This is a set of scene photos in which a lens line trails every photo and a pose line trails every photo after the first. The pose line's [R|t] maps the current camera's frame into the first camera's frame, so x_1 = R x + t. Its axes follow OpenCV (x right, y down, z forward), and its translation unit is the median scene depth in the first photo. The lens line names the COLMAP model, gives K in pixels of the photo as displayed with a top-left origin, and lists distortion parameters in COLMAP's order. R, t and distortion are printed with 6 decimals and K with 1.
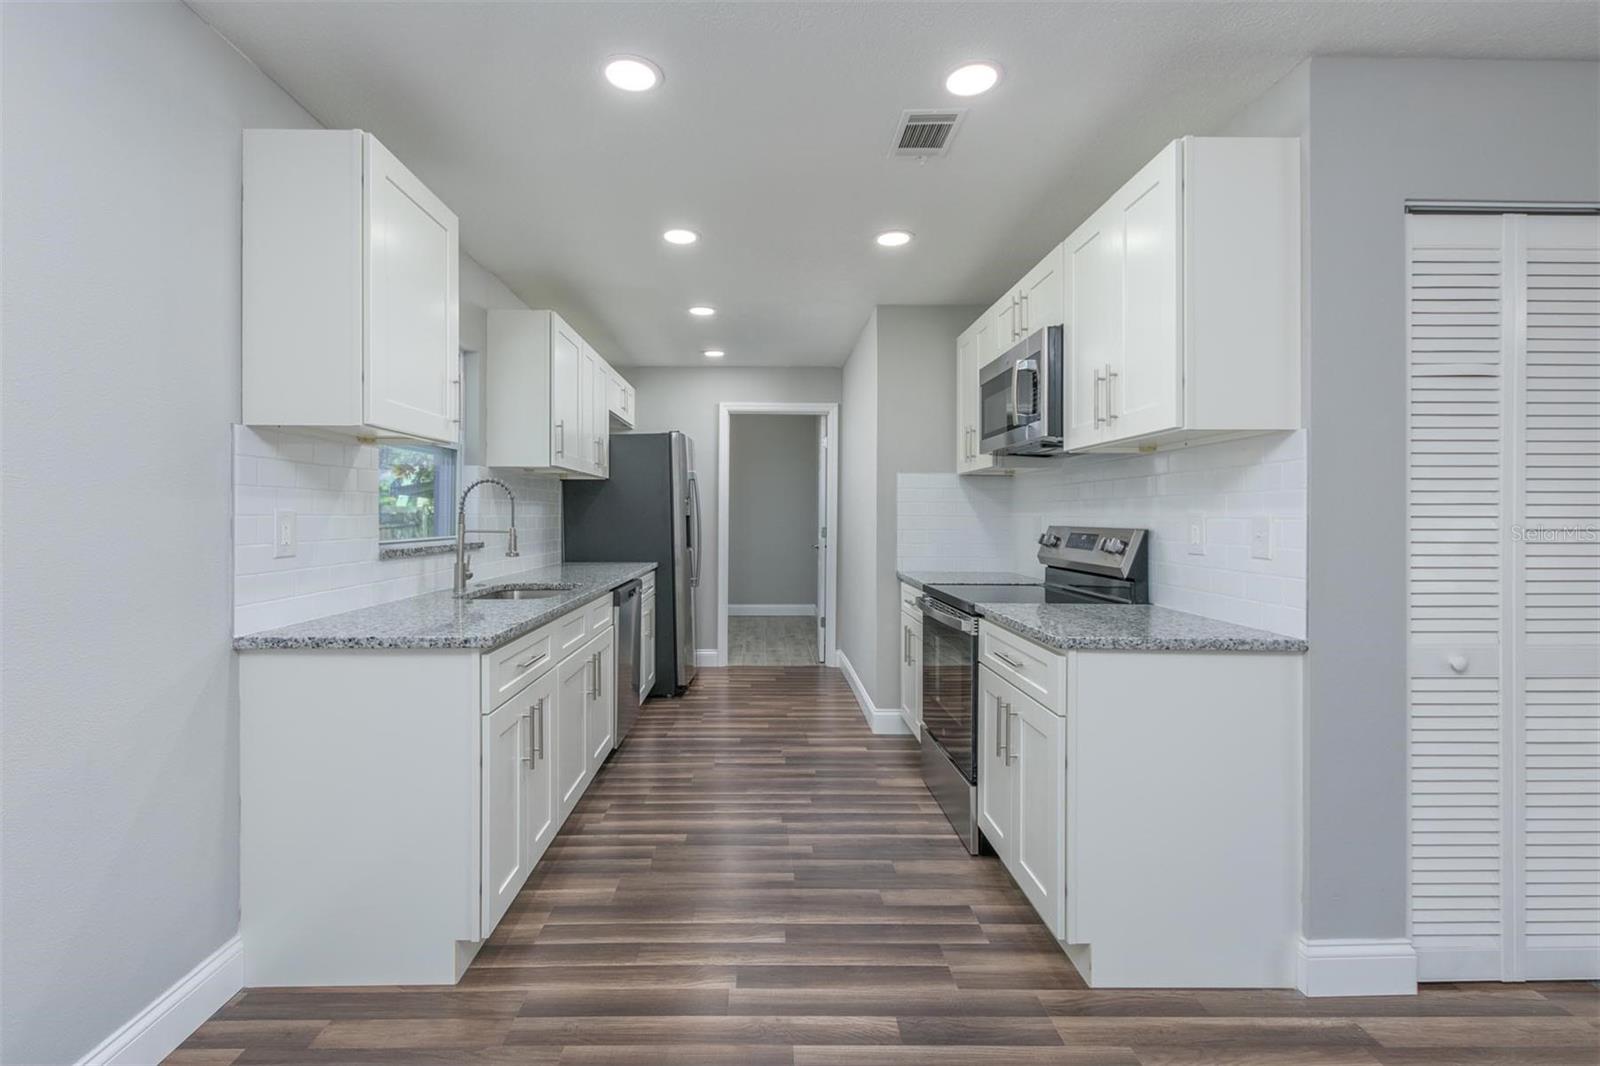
lens RADIAL K [[705.8, 0, 769.4], [0, 705.8, 515.0], [0, 0, 1]] dist [0.001407, 0.000134]
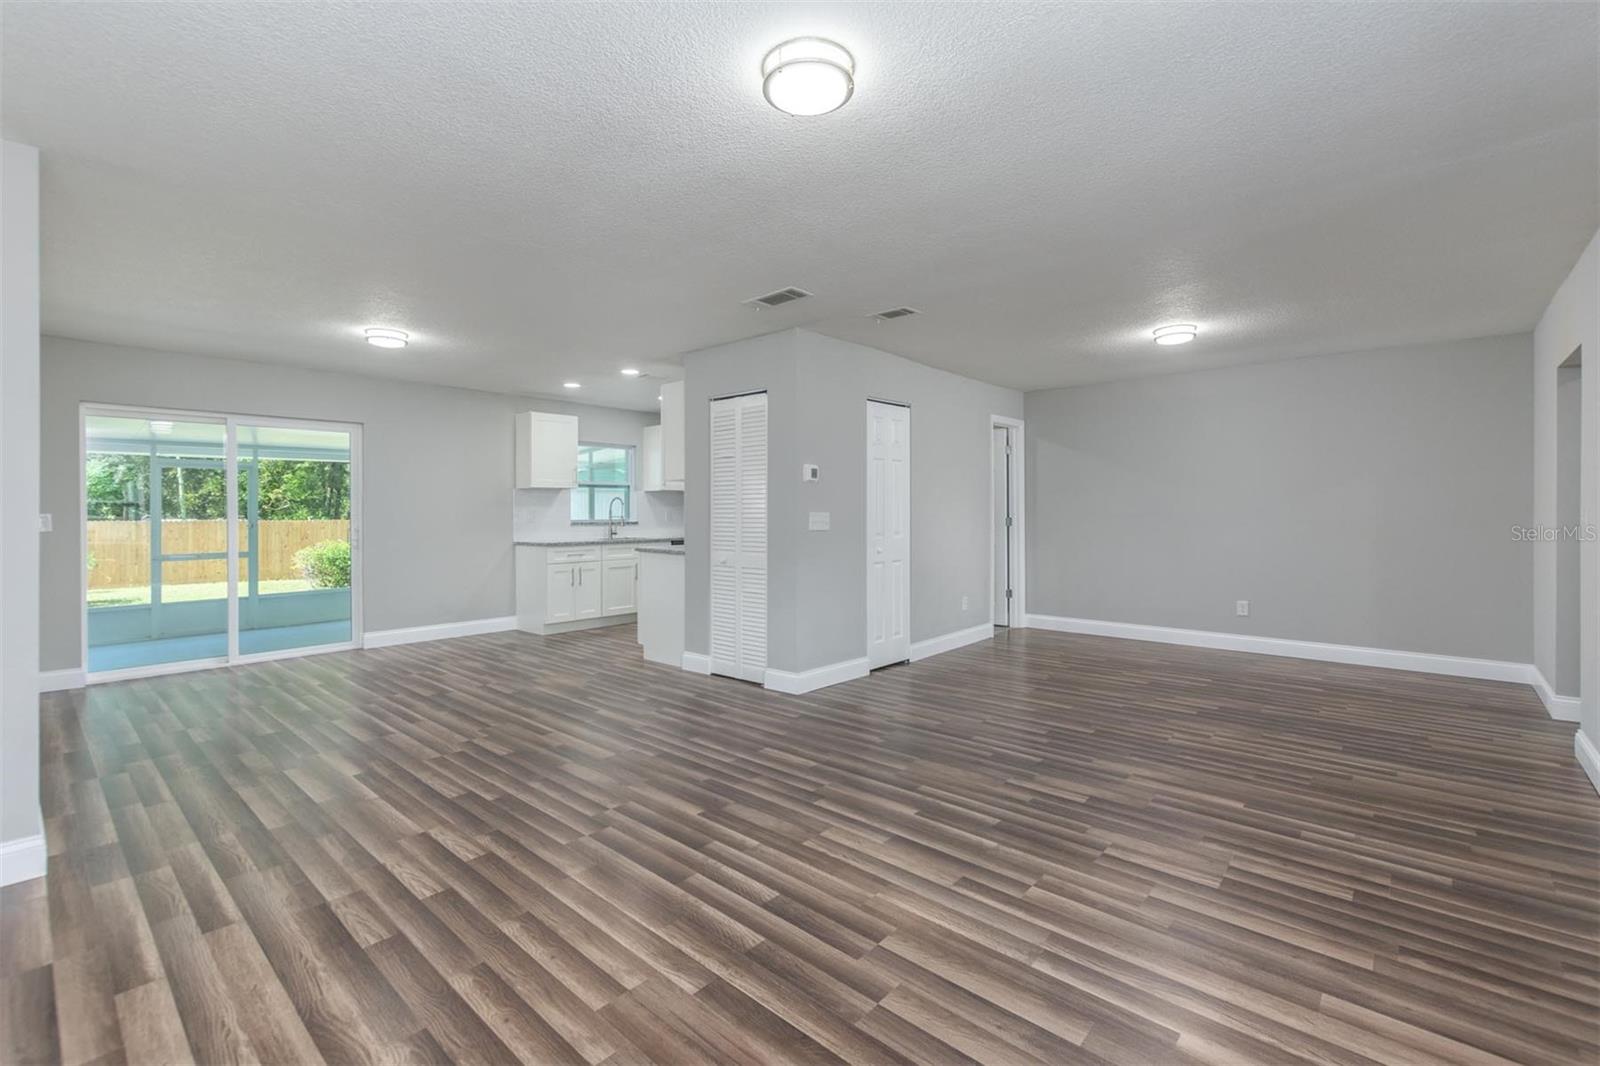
lens RADIAL K [[704.0, 0, 794.3], [0, 704.0, 507.9], [0, 0, 1]] dist [0.000605, -0.000472]
pose [[0.737796, -0.010689, -0.674939, 2.188866], [0.008867, 0.999942, -0.006143, 0.014078], [0.674965, -0.001452, 0.737848, -0.615900]]
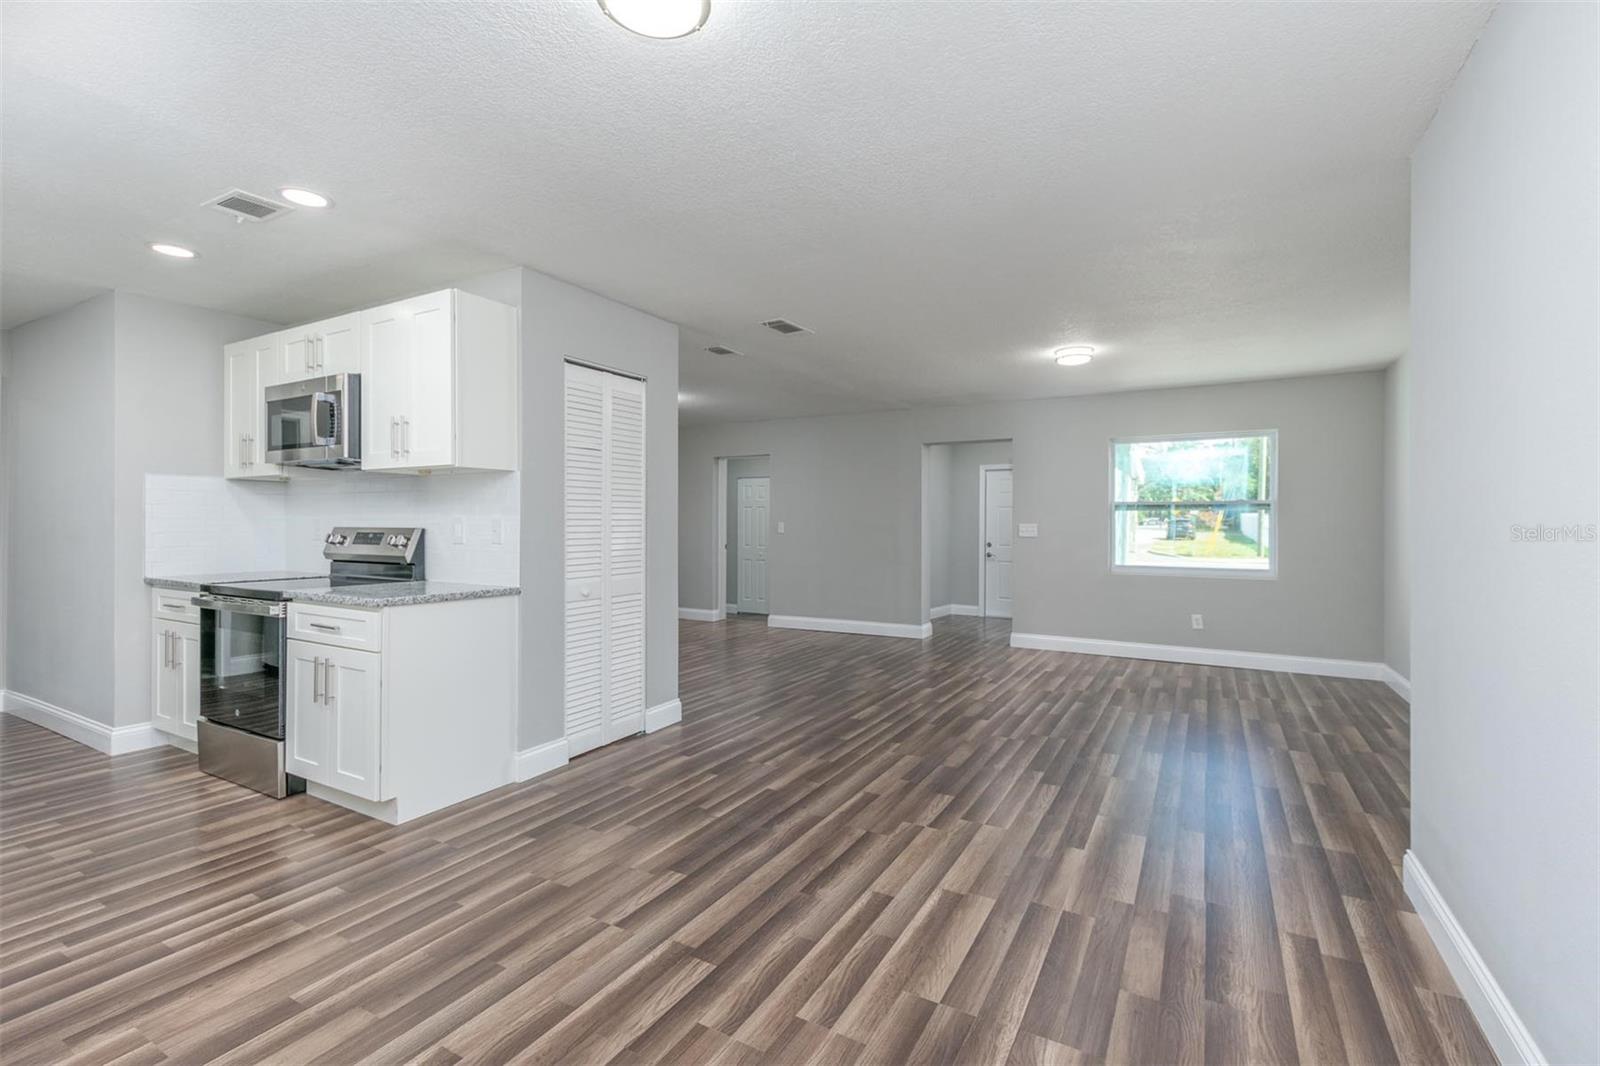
lens RADIAL K [[697.8, 0, 818.4], [0, 697.8, 518.6], [0, 0, 1]] dist [0.008998, -0.000239]
pose [[0.496451, -0.000180, 0.868065, -0.295032], [-0.002446, 0.999996, 0.001606, -0.003826], [-0.868061, -0.002920, 0.496448, -0.392970]]
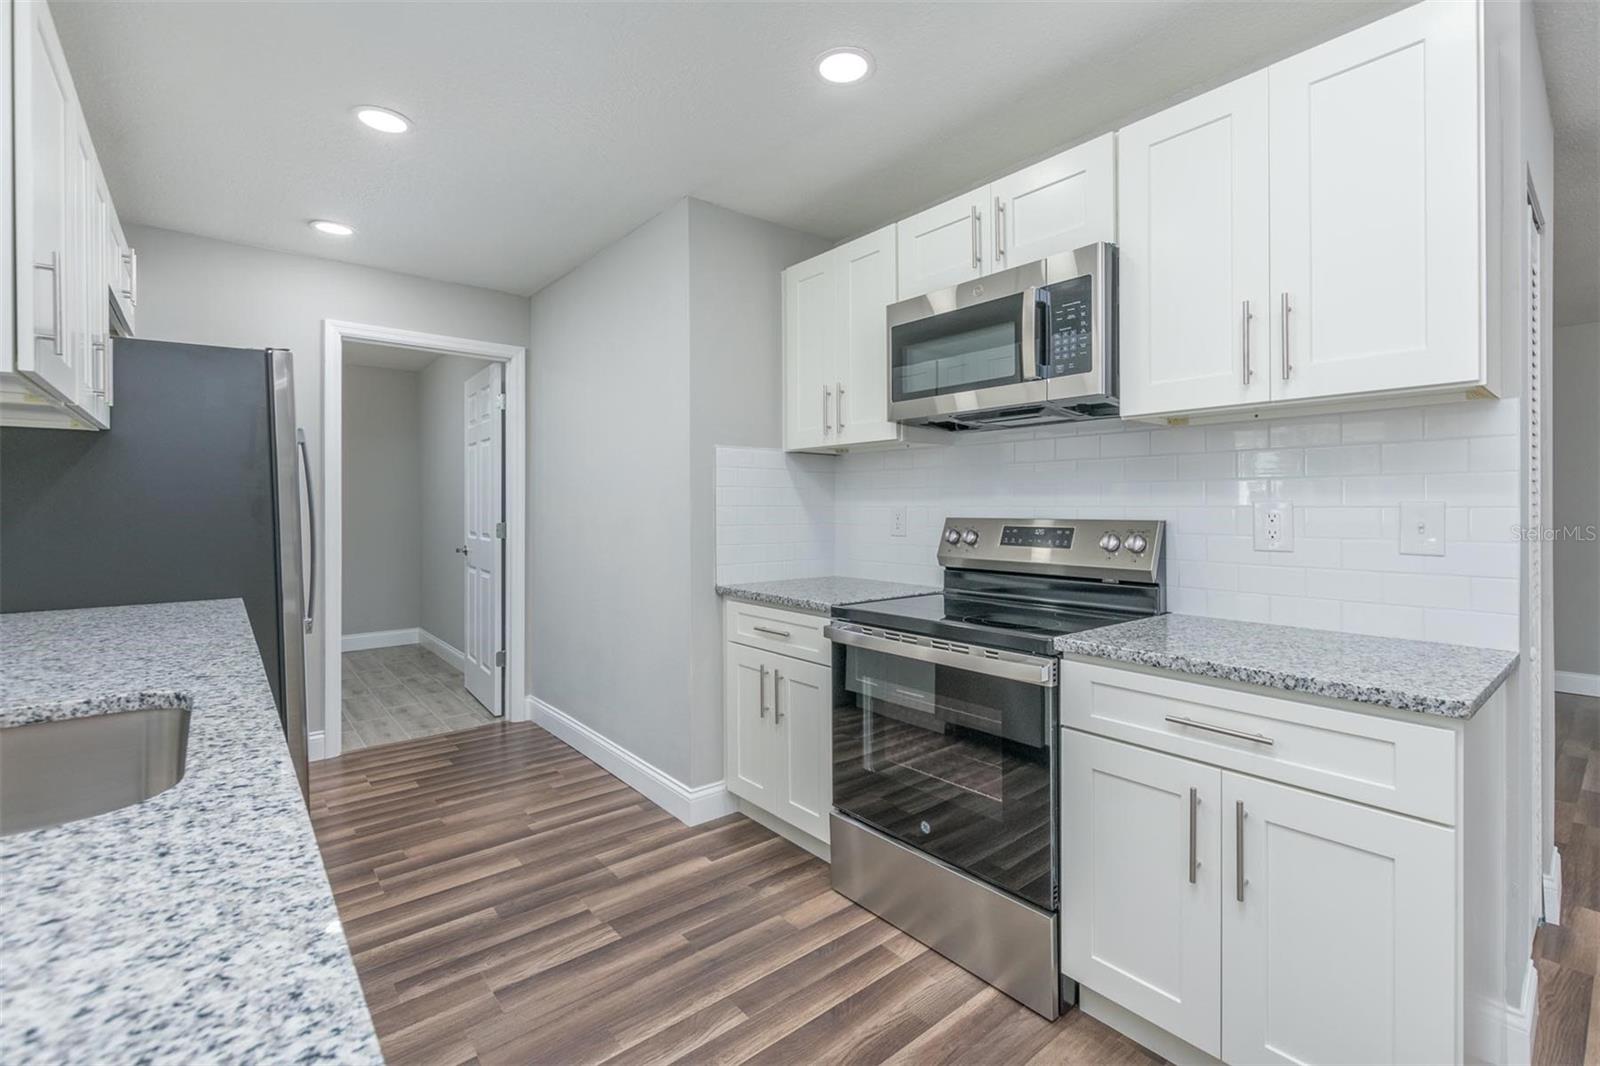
lens RADIAL K [[704.0, 0, 794.3], [0, 704.0, 507.9], [0, 0, 1]] dist [0.000605, -0.000472]
pose [[0.778954, -0.005698, 0.627055, -0.303333], [0.002778, 0.999980, 0.005637, -0.000973], [-0.627074, -0.002649, 0.778955, 0.630169]]
